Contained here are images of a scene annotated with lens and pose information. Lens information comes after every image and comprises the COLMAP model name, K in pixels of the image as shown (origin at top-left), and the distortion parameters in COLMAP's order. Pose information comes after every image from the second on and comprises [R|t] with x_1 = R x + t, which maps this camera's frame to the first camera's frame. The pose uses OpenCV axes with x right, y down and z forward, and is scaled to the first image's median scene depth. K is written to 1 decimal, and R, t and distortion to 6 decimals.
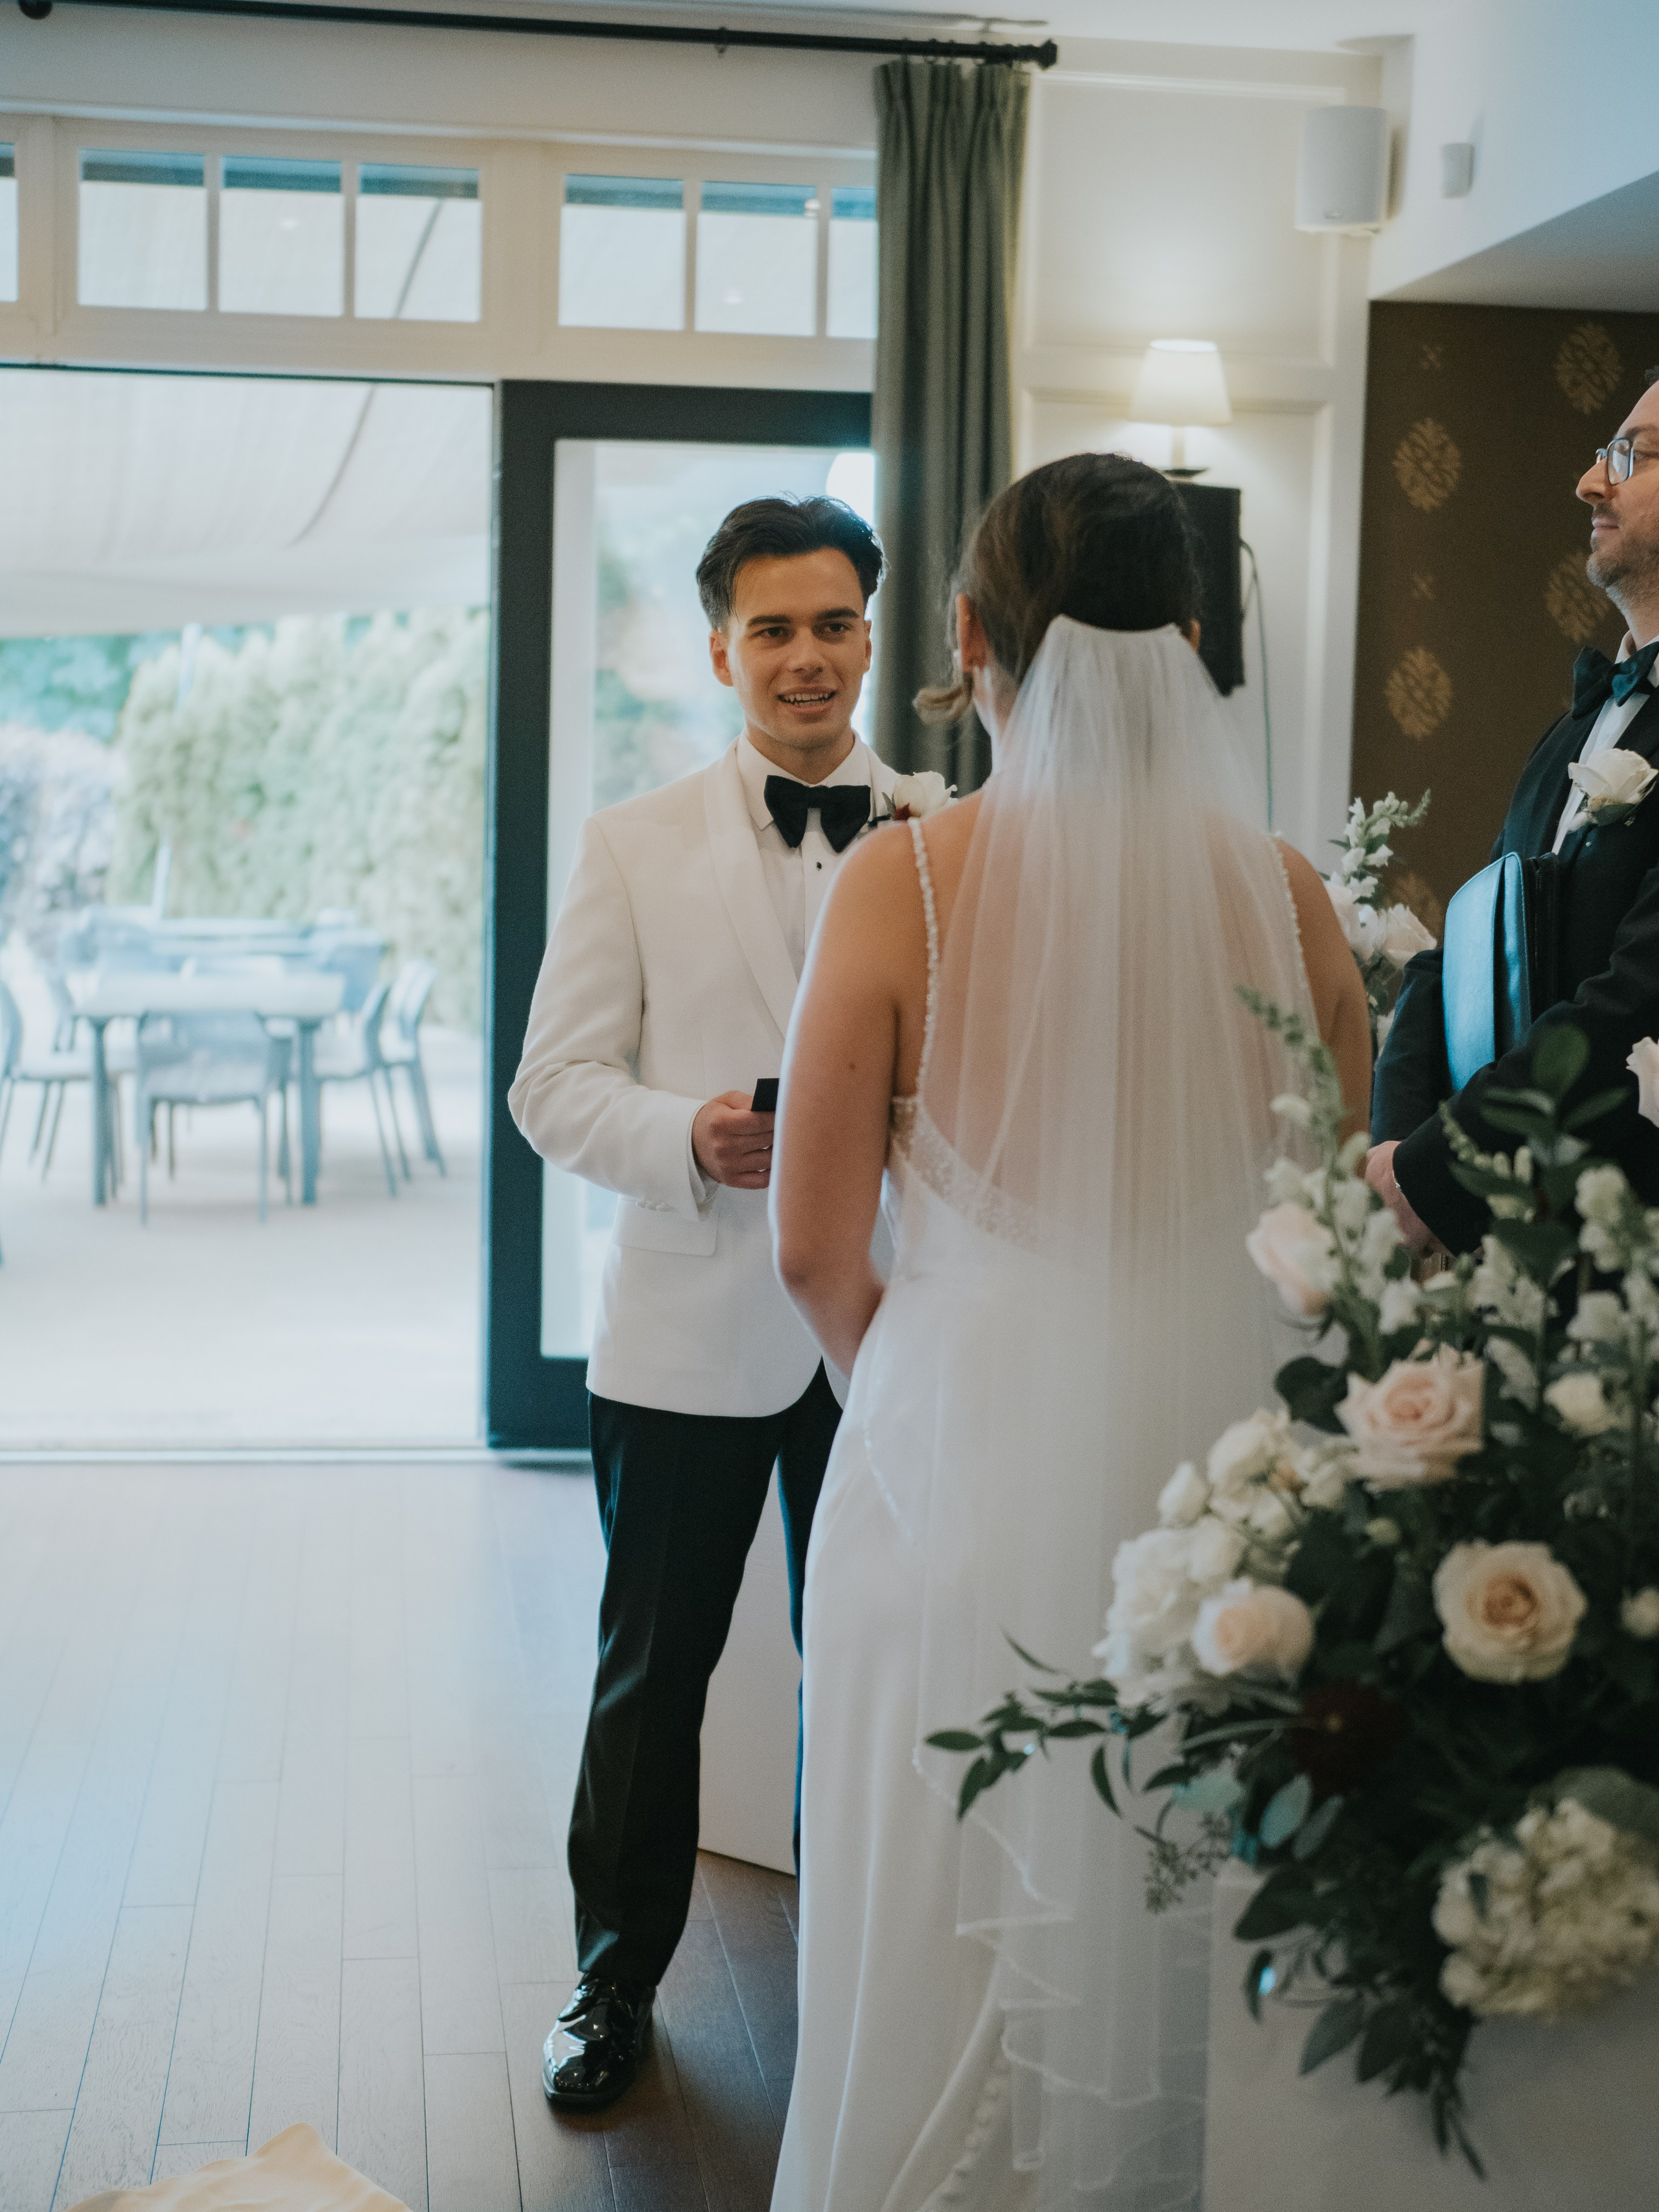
lens RADIAL K [[3262.3, 0, 829.5], [0, 3262.3, 1106.0], [0, 0, 1]] dist [-0.076828, 0.178737]
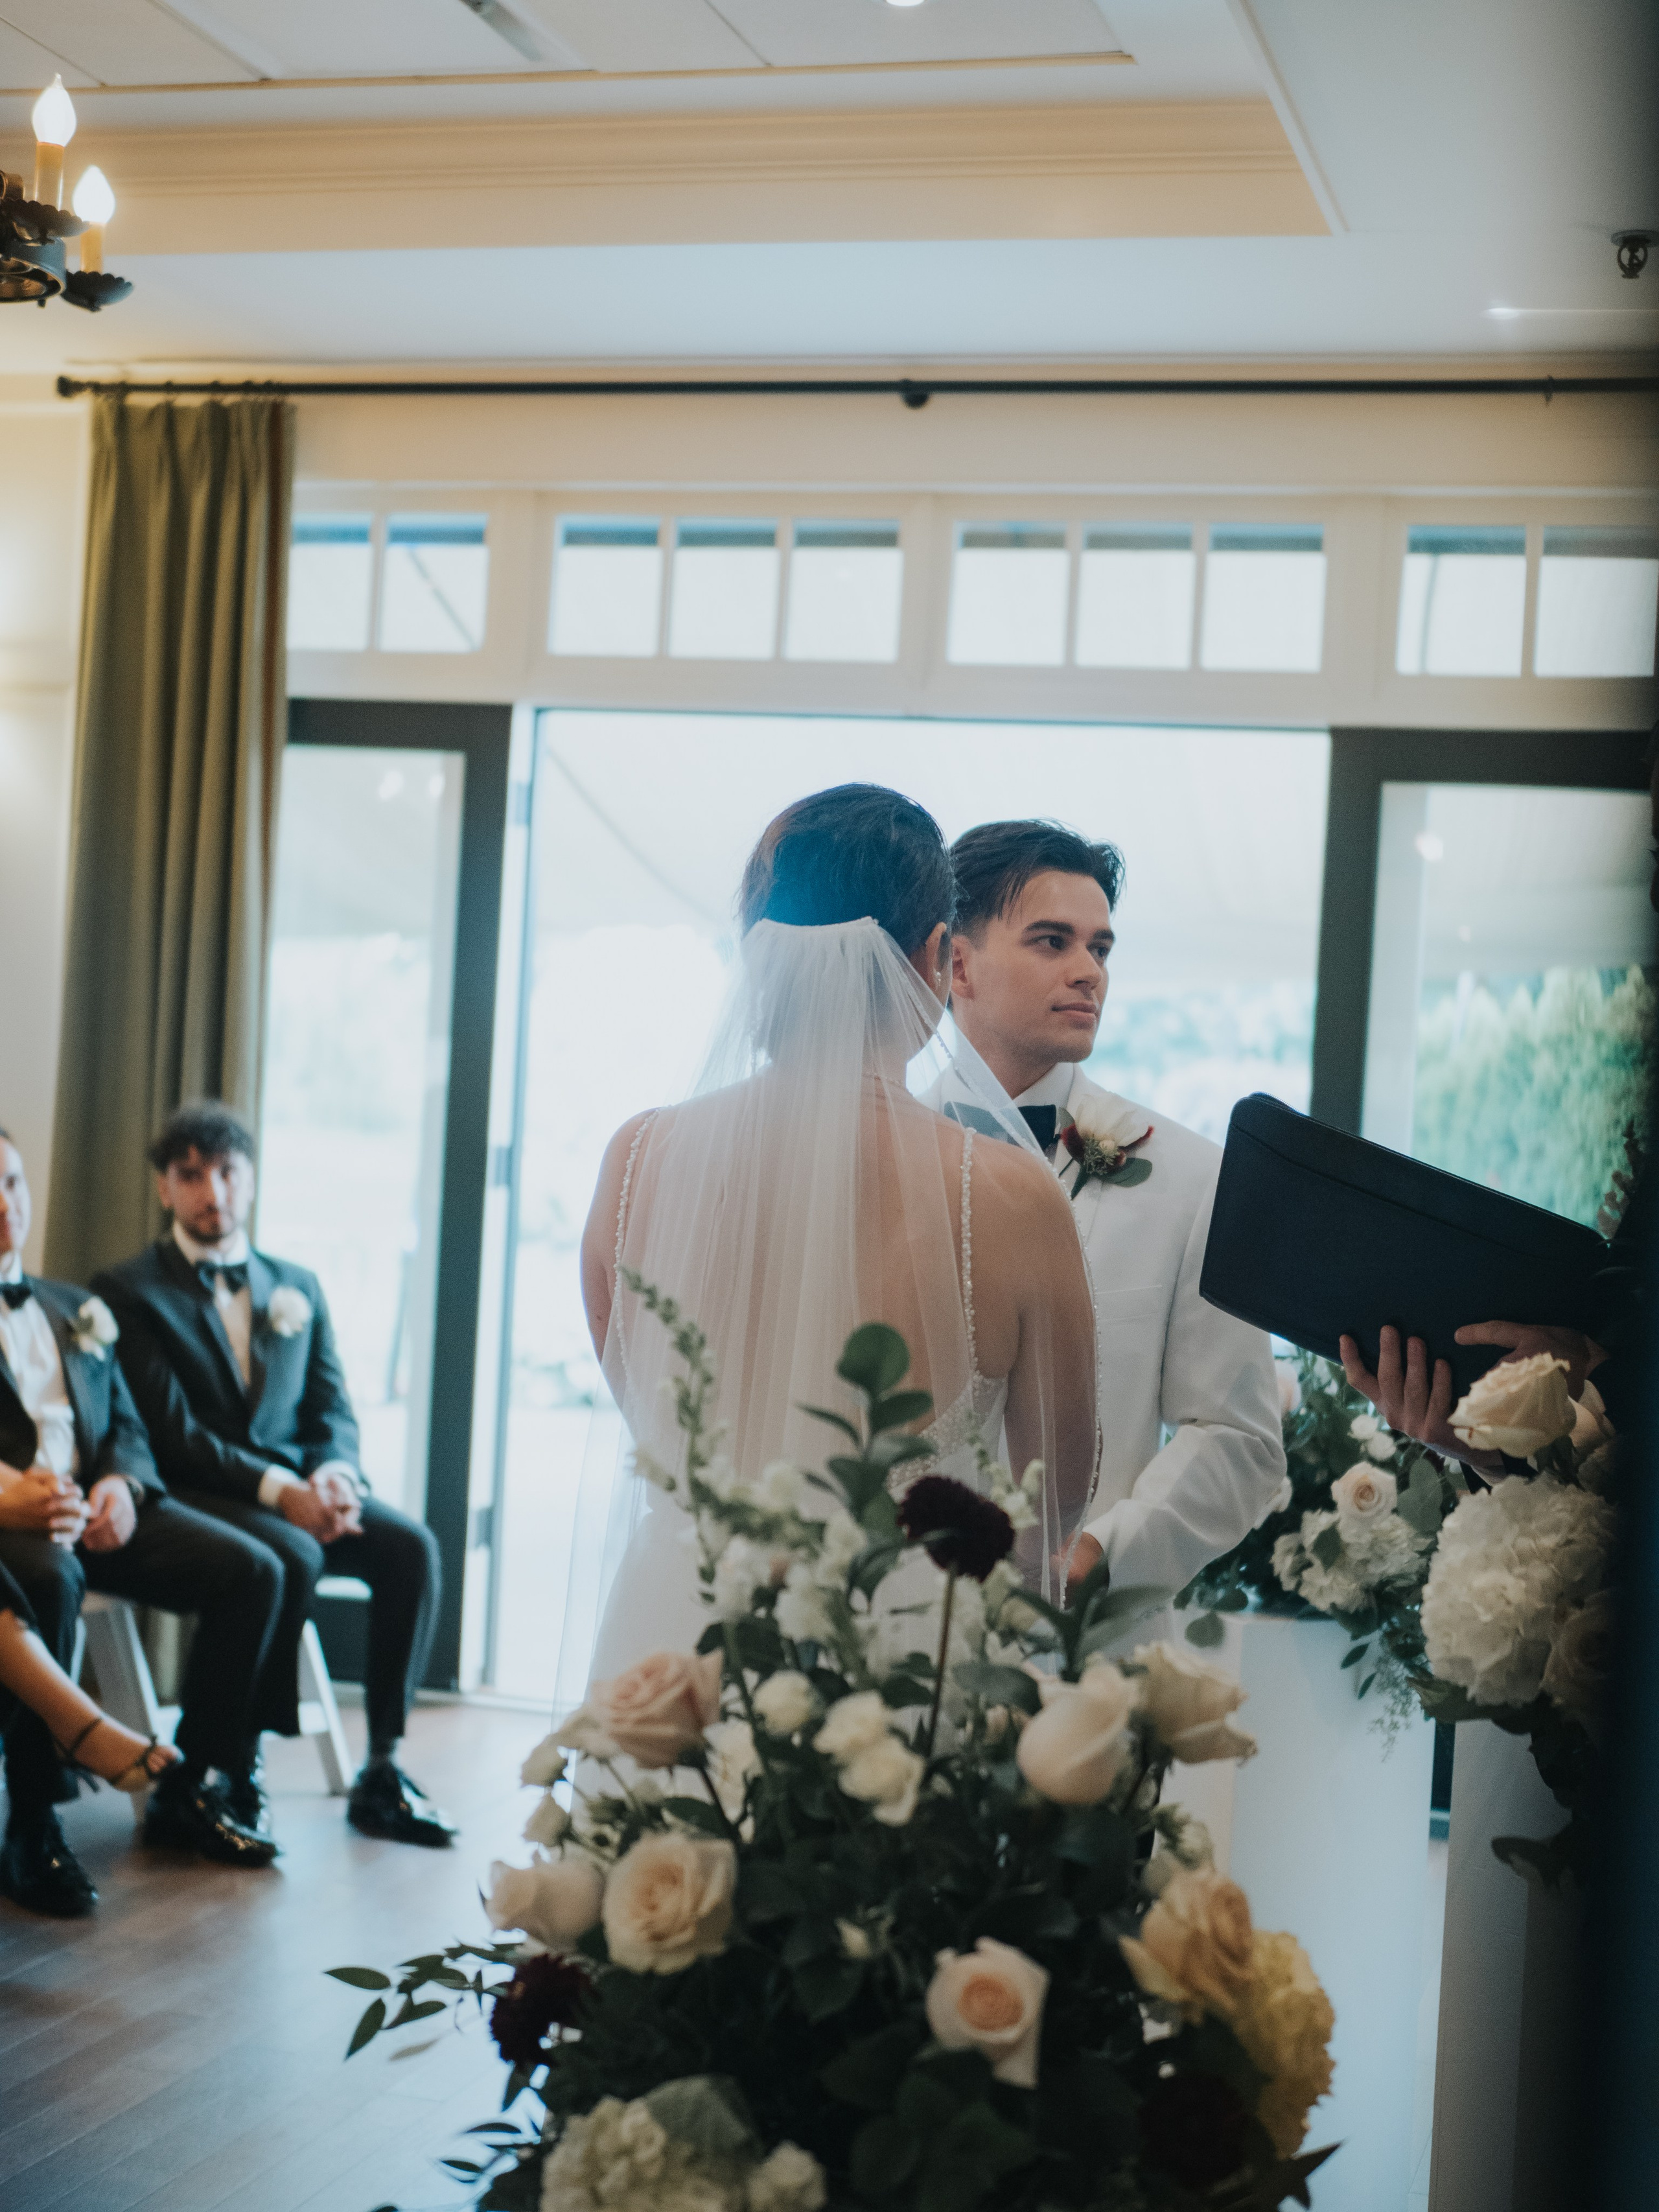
lens RADIAL K [[3235.0, 0, 829.4], [0, 3235.0, 1152.5], [0, 0, 1]] dist [-0.032788, 0.044577]
pose [[0.905723, 0.036958, -0.422255, 0.189296], [-0.076867, 0.993995, -0.077877, 0.000607], [0.416841, 0.102992, 0.903126, 0.032836]]
